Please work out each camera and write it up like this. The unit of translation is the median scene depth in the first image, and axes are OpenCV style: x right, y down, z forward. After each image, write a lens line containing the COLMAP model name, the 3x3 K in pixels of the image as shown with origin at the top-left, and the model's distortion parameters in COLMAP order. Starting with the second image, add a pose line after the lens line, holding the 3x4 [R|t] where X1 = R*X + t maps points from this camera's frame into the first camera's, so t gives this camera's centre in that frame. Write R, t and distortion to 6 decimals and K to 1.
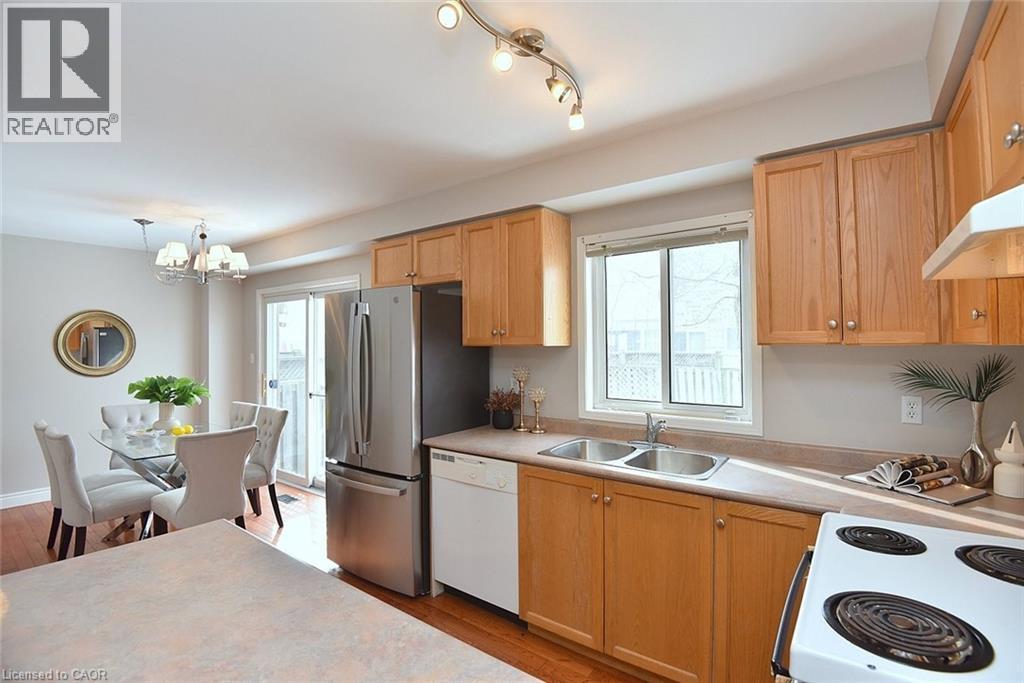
lens RADIAL K [[477.7, 0, 515.3], [0, 477.7, 337.4], [0, 0, 1]] dist [-0.023016, -0.004432]
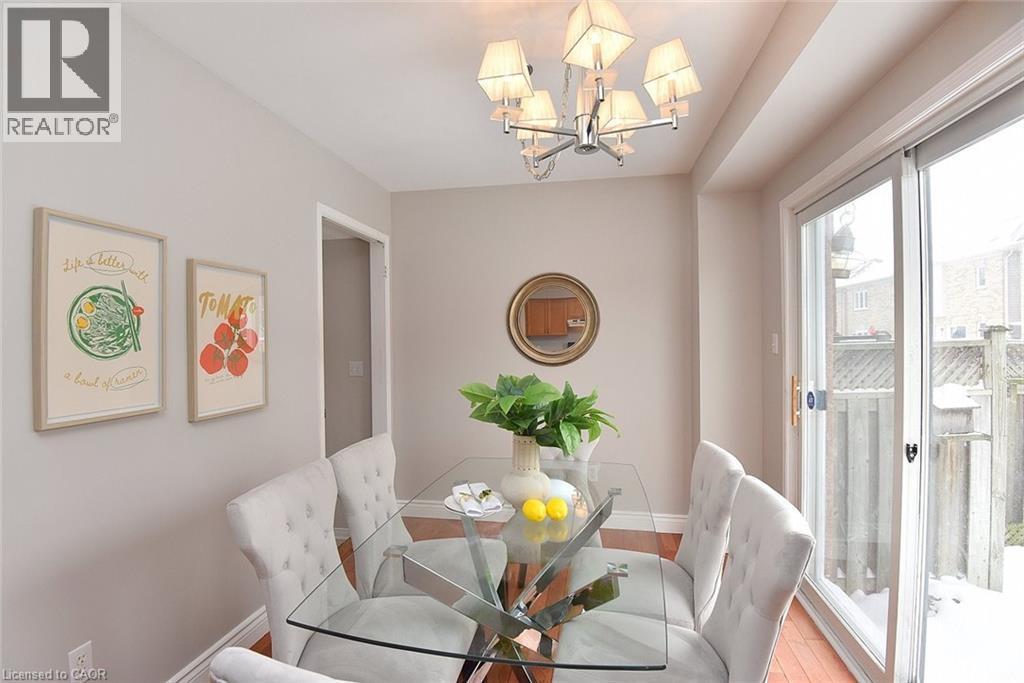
lens RADIAL K [[477.7, 0, 518.4], [0, 477.7, 338.7], [0, 0, 1]] dist [-0.023016, -0.004432]
pose [[0.447627, 0.001324, -0.894220, -0.485702], [0.020494, 0.999721, 0.011739, 0.058558], [0.893986, -0.023581, 0.447475, 1.137439]]
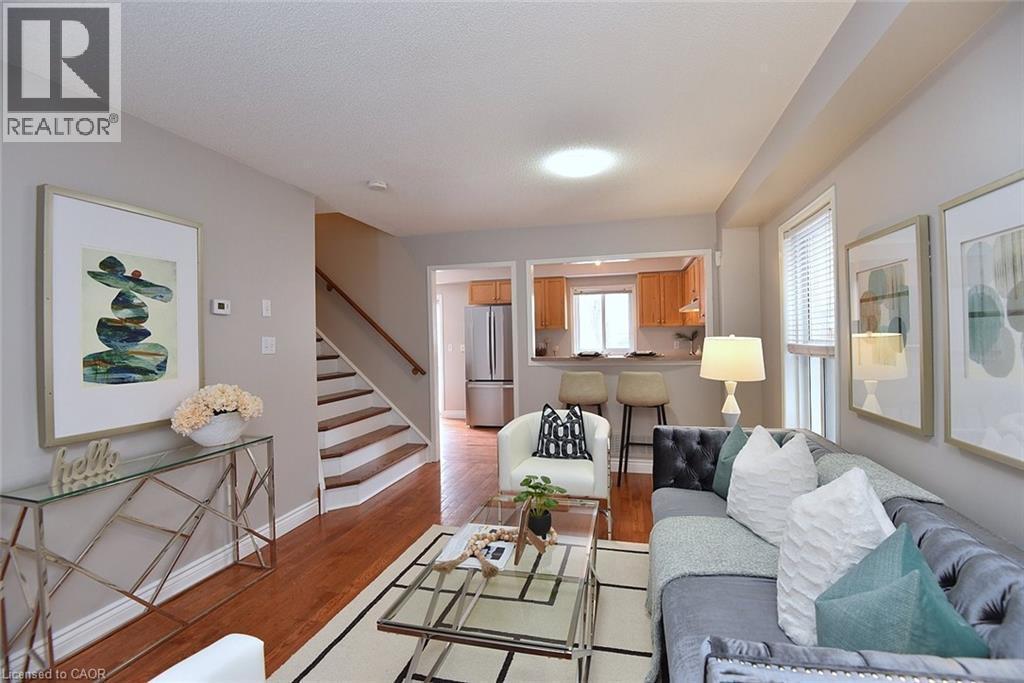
lens RADIAL K [[477.7, 0, 509.4], [0, 477.7, 334.2], [0, 0, 1]] dist [-0.023016, -0.004432]
pose [[0.930857, -0.018017, 0.364939, -1.281246], [0.014975, 0.999826, 0.011165, 0.009997], [-0.365076, -0.004928, 0.930965, -1.469820]]
